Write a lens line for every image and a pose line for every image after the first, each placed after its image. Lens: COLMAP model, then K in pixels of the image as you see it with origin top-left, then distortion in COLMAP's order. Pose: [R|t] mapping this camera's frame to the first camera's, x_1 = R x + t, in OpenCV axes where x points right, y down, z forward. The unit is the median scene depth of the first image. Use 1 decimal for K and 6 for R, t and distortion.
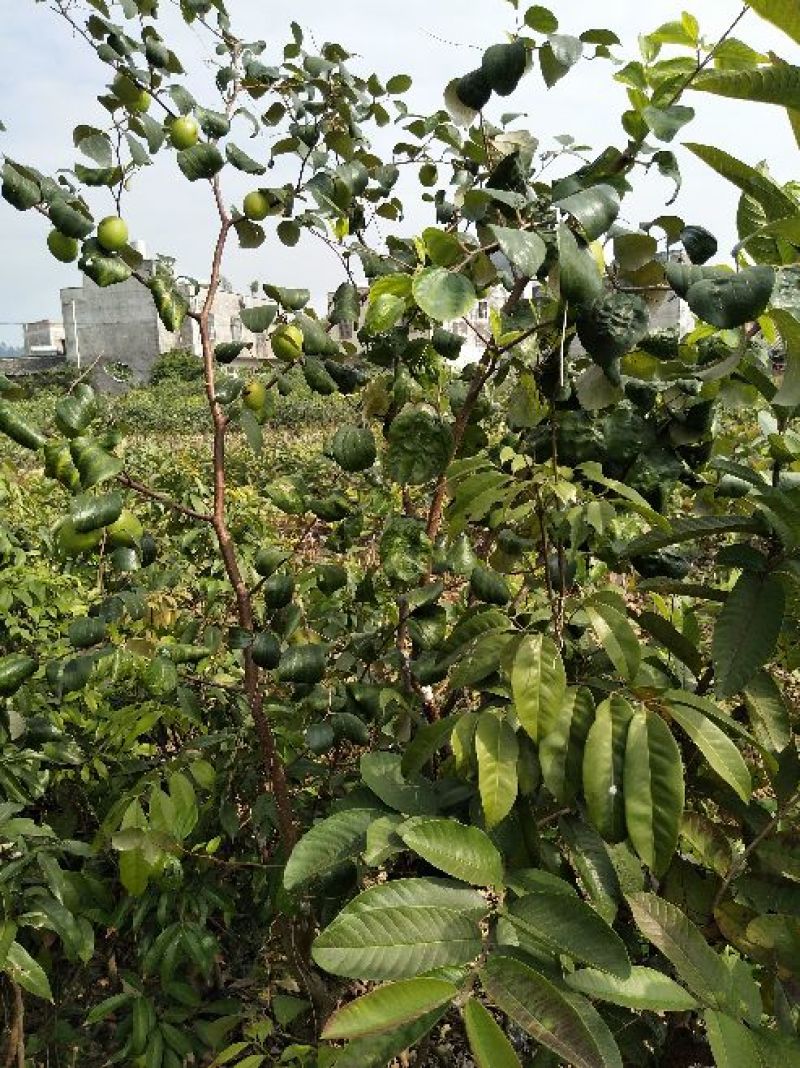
lens RADIAL K [[810.9, 0, 400.0], [0, 810.9, 544.4], [0, 0, 1]] dist [0.089893, -0.130652]
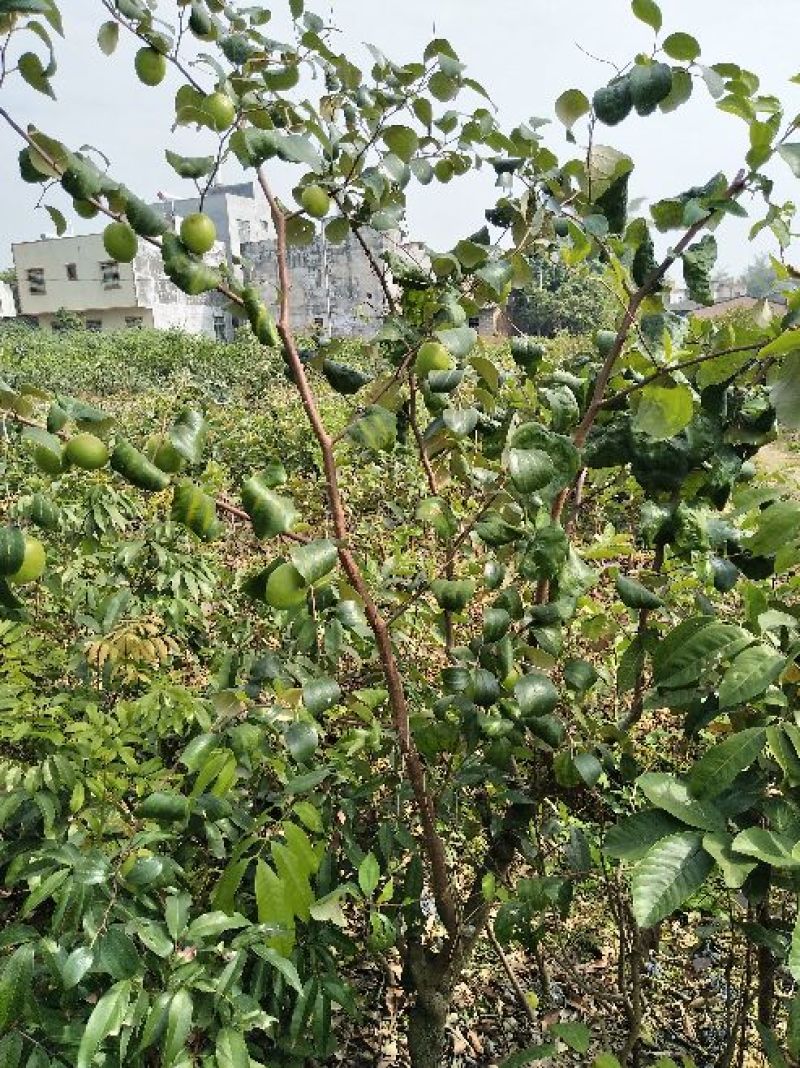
lens RADIAL K [[820.0, 0, 397.7], [0, 820.0, 563.4], [0, 0, 1]] dist [0.089960, -0.167009]
pose [[0.942166, -0.098964, 0.320203, -0.399781], [0.078679, 0.994021, 0.075713, -0.068709], [-0.325781, -0.046141, 0.944319, 0.074028]]
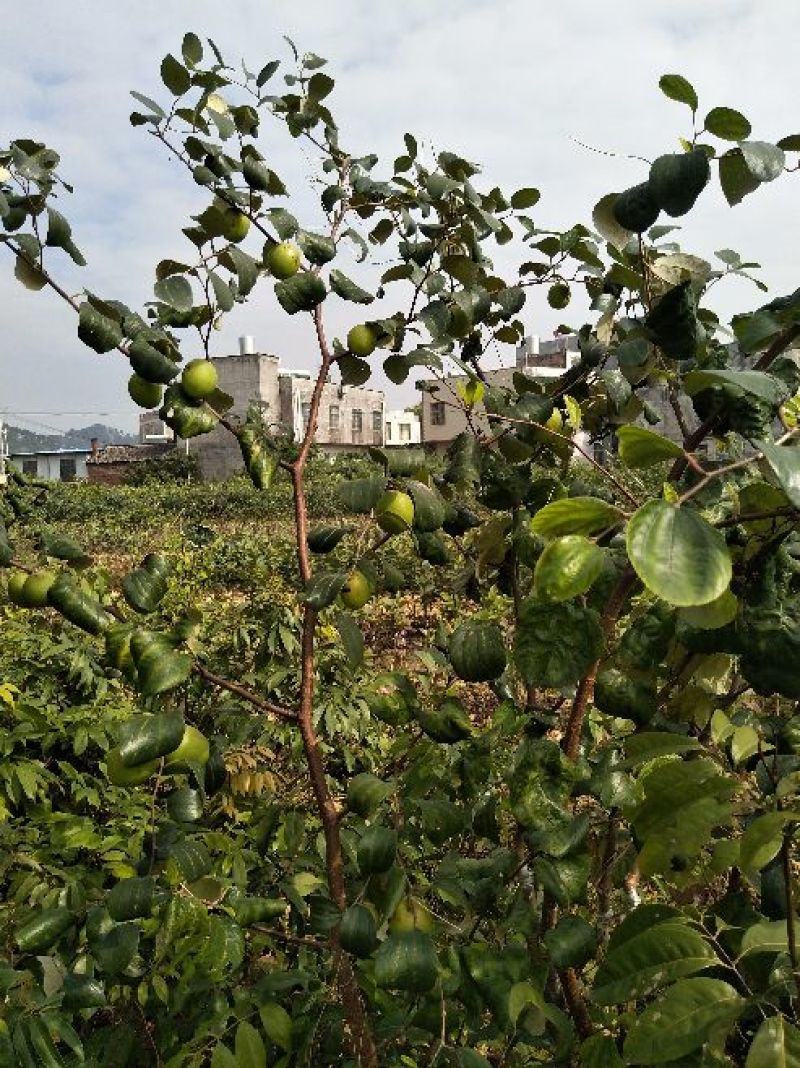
lens RADIAL K [[820.0, 0, 397.7], [0, 820.0, 563.4], [0, 0, 1]] dist [0.089960, -0.167009]
pose [[0.993485, 0.016000, -0.112836, -0.033772], [-0.025150, 0.996466, -0.080148, -0.103032], [0.111155, 0.082464, 0.990376, 0.151188]]
